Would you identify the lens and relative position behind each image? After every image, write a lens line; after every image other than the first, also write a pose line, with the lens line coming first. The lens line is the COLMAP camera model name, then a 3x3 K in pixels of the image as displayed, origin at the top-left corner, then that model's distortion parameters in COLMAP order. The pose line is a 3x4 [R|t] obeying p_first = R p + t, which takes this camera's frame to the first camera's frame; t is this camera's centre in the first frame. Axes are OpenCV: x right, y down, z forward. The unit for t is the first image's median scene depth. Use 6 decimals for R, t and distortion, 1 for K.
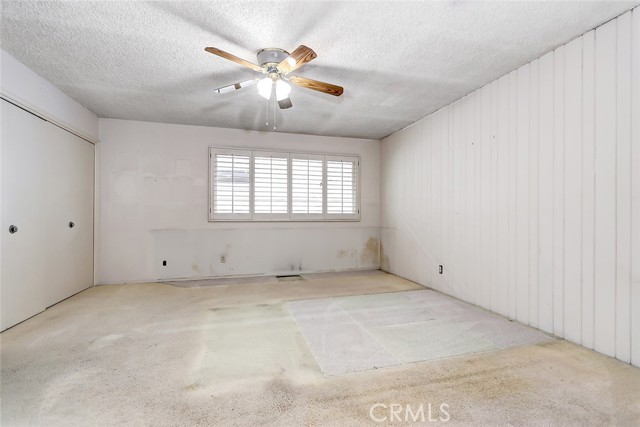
lens RADIAL K [[294.5, 0, 320.5], [0, 294.5, 213.8], [0, 0, 1]] dist [0.003839, 0.000007]
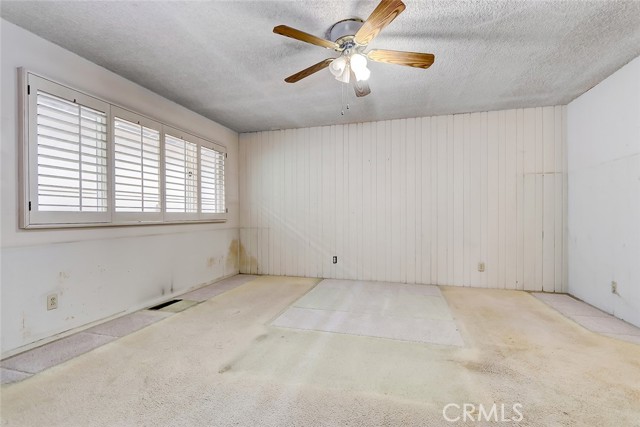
lens RADIAL K [[294.5, 0, 320.5], [0, 294.5, 214.7], [0, 0, 1]] dist [0.003839, 0.000007]
pose [[0.526266, -0.002900, 0.850315, -0.493550], [0.000208, 0.999995, 0.003282, 0.001514], [-0.850320, -0.001551, 0.526263, 0.326201]]
